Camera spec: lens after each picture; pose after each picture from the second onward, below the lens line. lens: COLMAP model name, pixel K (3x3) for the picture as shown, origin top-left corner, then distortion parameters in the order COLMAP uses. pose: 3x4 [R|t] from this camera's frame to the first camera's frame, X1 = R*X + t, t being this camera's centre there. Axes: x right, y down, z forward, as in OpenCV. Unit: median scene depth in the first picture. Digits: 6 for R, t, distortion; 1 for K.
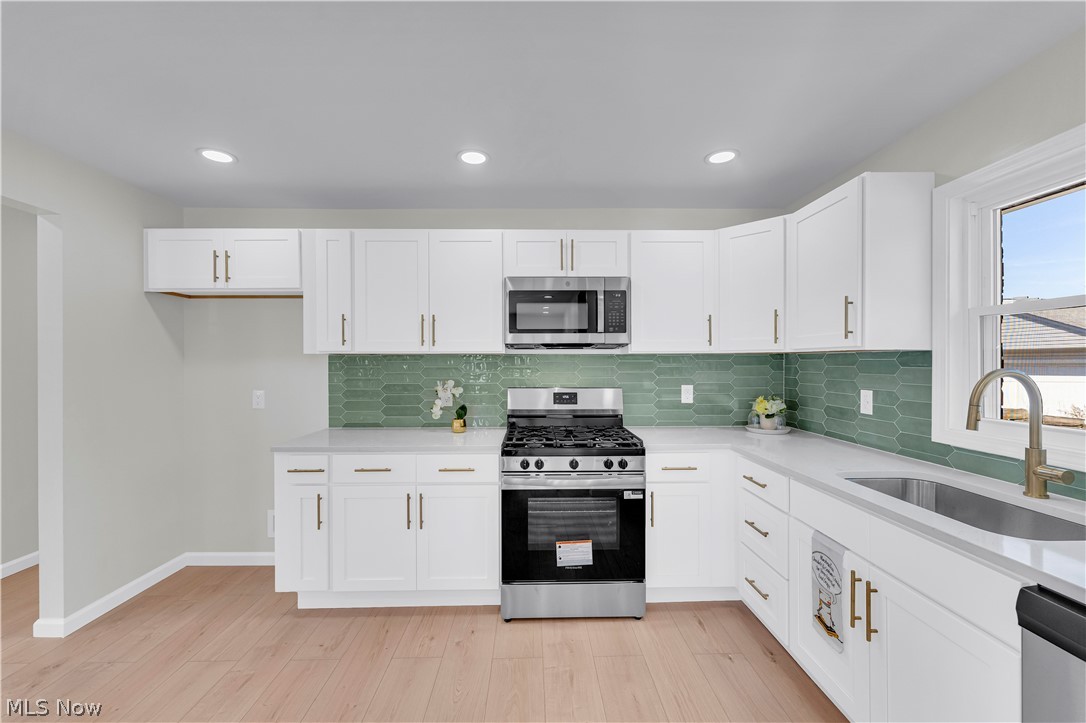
lens RADIAL K [[445.8, 0, 550.8], [0, 445.8, 360.3], [0, 0, 1]] dist [0.003455, -0.000774]
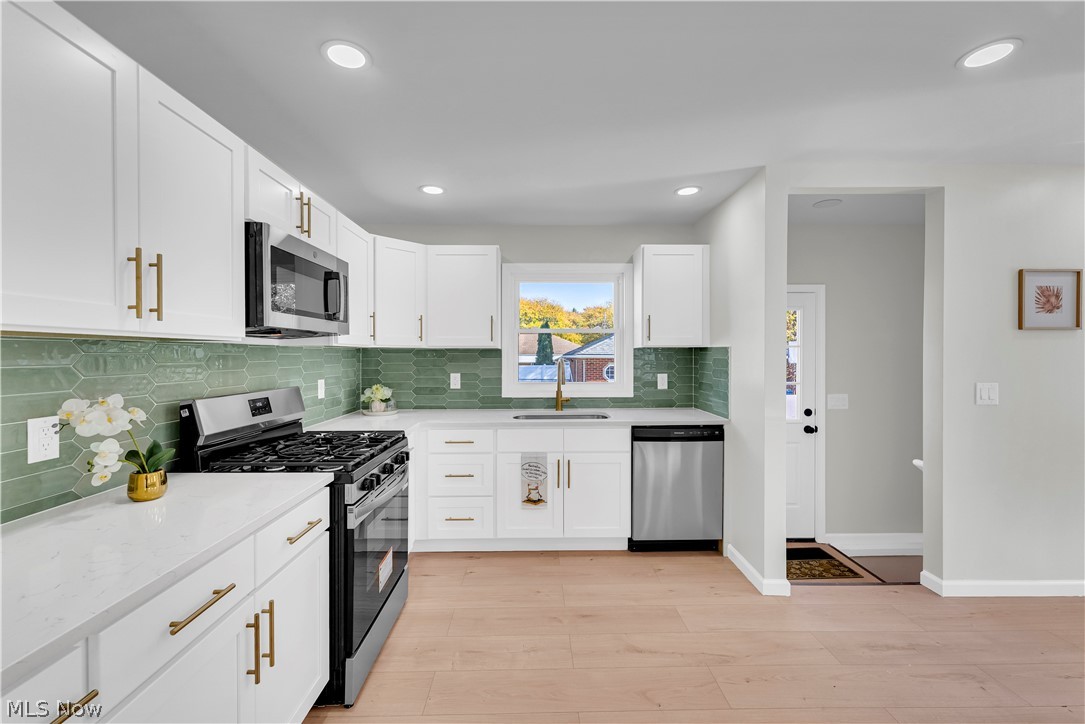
lens RADIAL K [[445.4, 0, 526.9], [0, 445.4, 355.8], [0, 0, 1]] dist [0.003455, -0.000774]
pose [[0.025606, 0.000947, 0.999672, -0.738964], [-0.002311, 0.999997, -0.000888, 0.005270], [-0.999669, -0.002287, 0.025608, 0.614532]]
